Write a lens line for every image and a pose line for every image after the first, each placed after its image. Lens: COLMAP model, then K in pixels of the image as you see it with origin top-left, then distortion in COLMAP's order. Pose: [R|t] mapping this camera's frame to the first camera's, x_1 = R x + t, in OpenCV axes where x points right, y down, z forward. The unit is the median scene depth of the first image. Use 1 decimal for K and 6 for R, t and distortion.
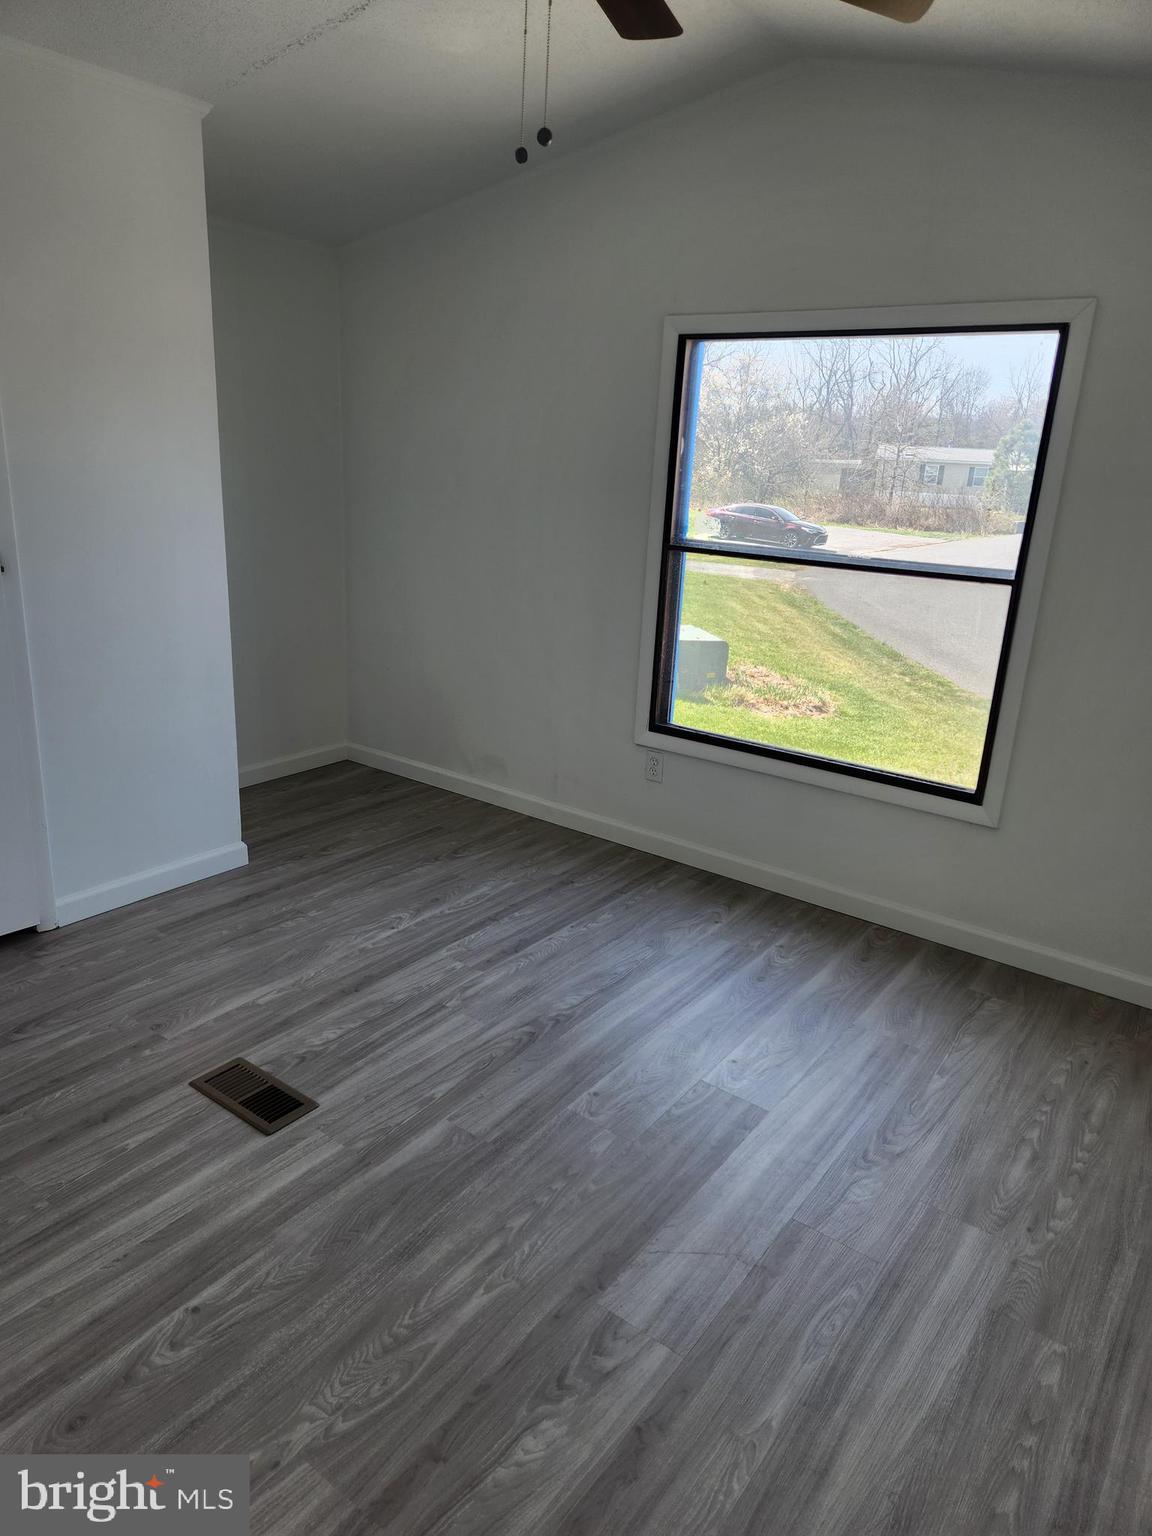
lens RADIAL K [[1038.8, 0, 574.0], [0, 1038.8, 748.8], [0, 0, 1]] dist [0.072617, -0.065382]
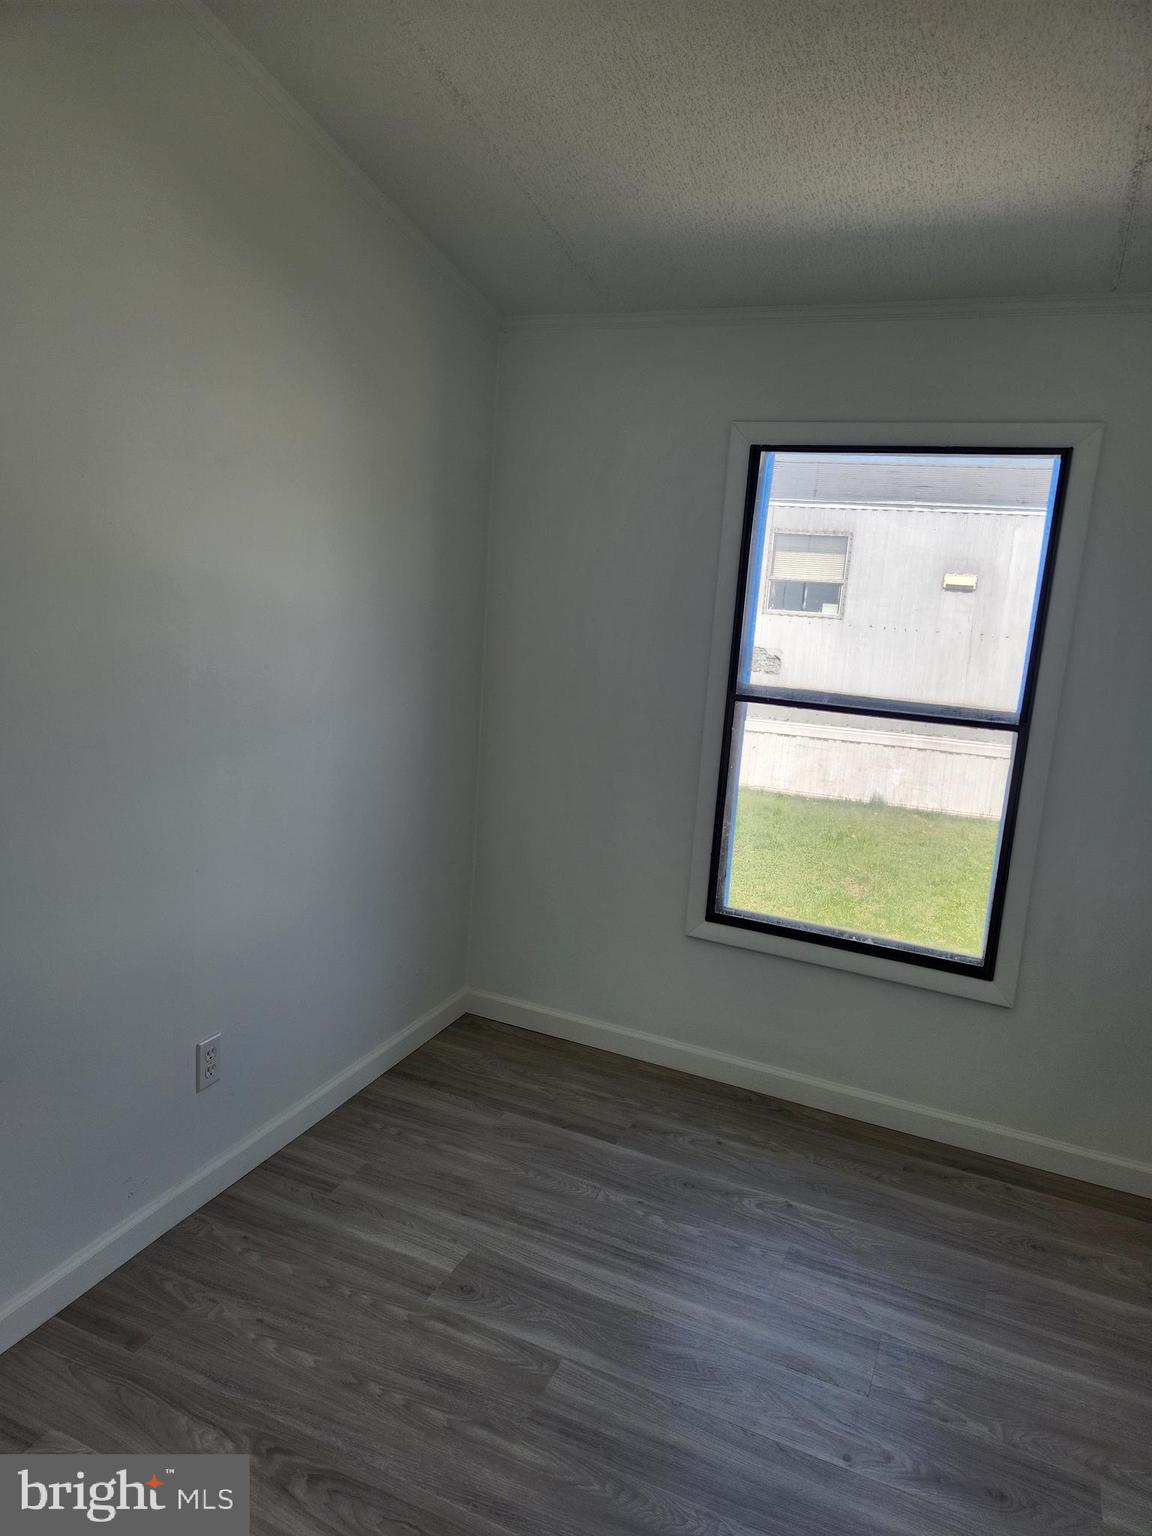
lens RADIAL K [[1177.7, 0, 576.0], [0, 1177.7, 768.0], [0, 0, 1]] dist [0.047926, -0.000388]
pose [[0.985842, -0.005532, 0.167587, -0.151266], [0.022867, 0.994554, -0.101684, -0.038346], [-0.166112, 0.104076, 0.980599, 0.107600]]
